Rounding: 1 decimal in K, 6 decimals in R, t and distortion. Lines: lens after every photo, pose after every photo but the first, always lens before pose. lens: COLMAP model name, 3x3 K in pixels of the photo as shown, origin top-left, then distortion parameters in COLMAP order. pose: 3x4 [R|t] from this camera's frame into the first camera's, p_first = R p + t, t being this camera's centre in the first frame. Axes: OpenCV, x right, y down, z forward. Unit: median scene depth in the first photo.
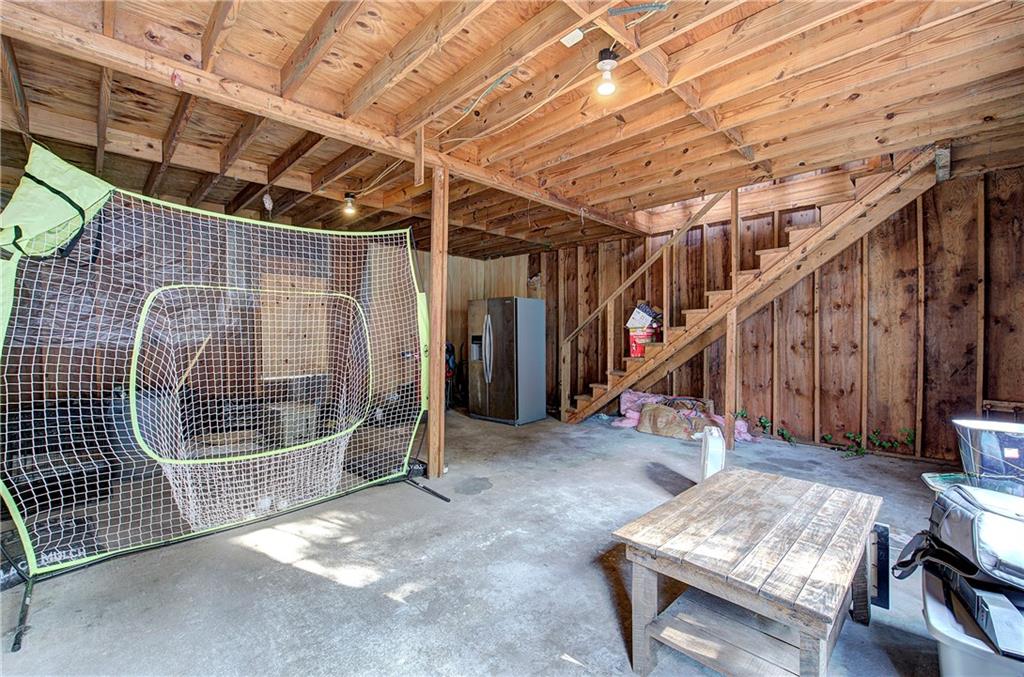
lens RADIAL K [[437.4, 0, 512.7], [0, 437.4, 336.3], [0, 0, 1]] dist [-0.000388, 0.001383]
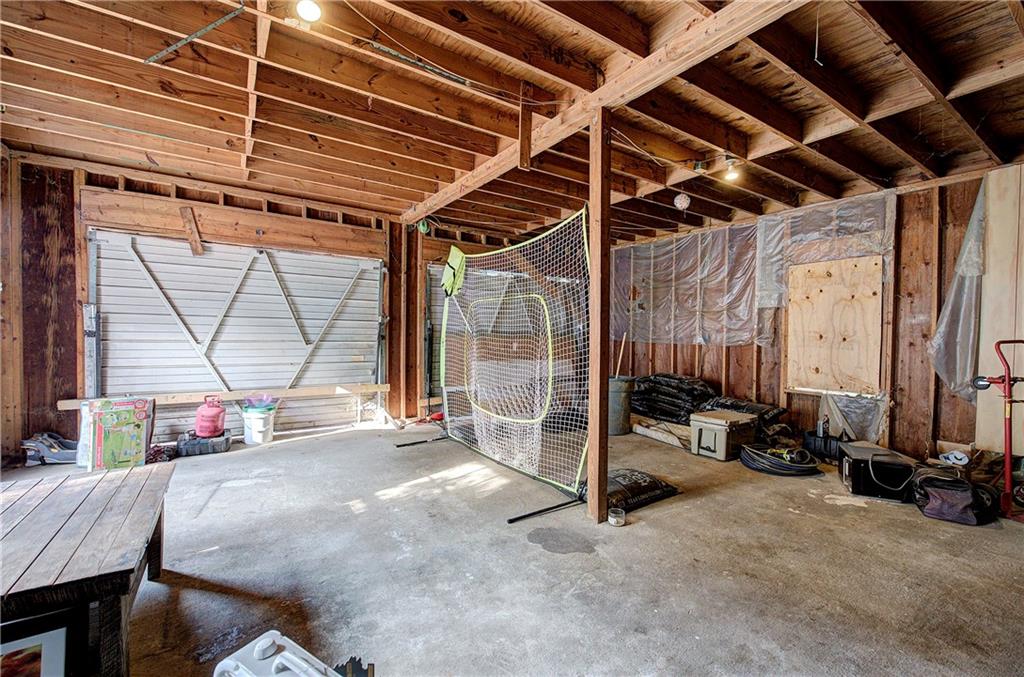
lens RADIAL K [[437.4, 0, 515.2], [0, 437.4, 336.1], [0, 0, 1]] dist [-0.000388, 0.001383]
pose [[-0.207069, -0.003312, -0.978321, 0.697477], [-0.024394, 0.999701, 0.001778, 0.007136], [0.978022, 0.024234, -0.207088, 1.182067]]
